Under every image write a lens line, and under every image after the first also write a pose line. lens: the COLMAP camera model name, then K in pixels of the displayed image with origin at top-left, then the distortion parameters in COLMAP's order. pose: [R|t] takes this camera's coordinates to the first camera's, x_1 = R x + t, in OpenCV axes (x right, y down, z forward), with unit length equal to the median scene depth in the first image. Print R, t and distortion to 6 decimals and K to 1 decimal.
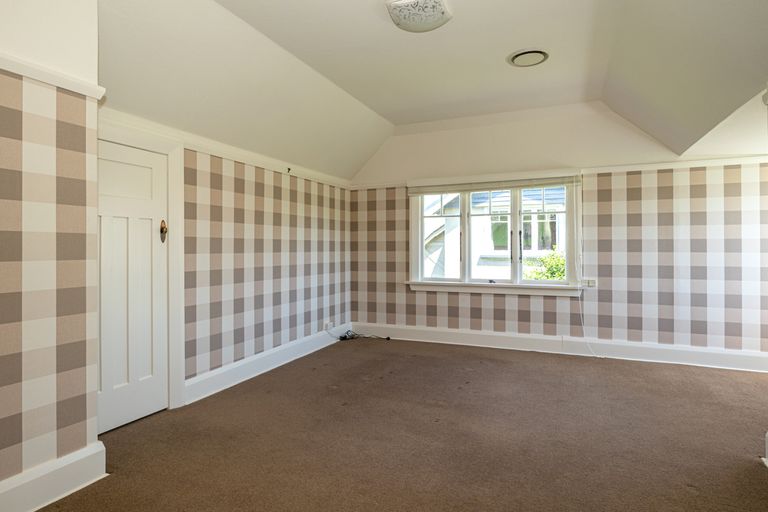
lens RADIAL K [[423.0, 0, 384.1], [0, 423.0, 244.8], [0, 0, 1]] dist [-0.000432, -0.000022]
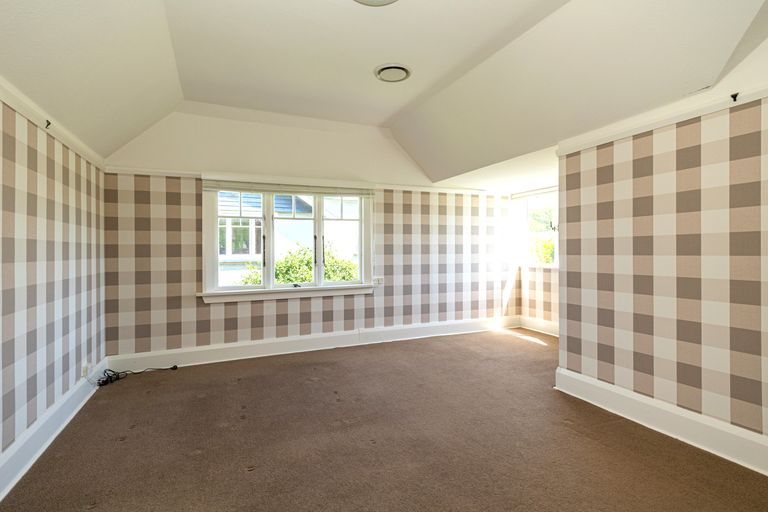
lens RADIAL K [[381.2, 0, 384.3], [0, 381.2, 249.9], [0, 0, 1]] dist [0.020810, 0.000070]
pose [[0.684265, -0.003064, 0.729227, -0.276958], [0.001789, 0.999995, 0.002523, 0.000608], [-0.729231, -0.000422, 0.684268, 0.252947]]
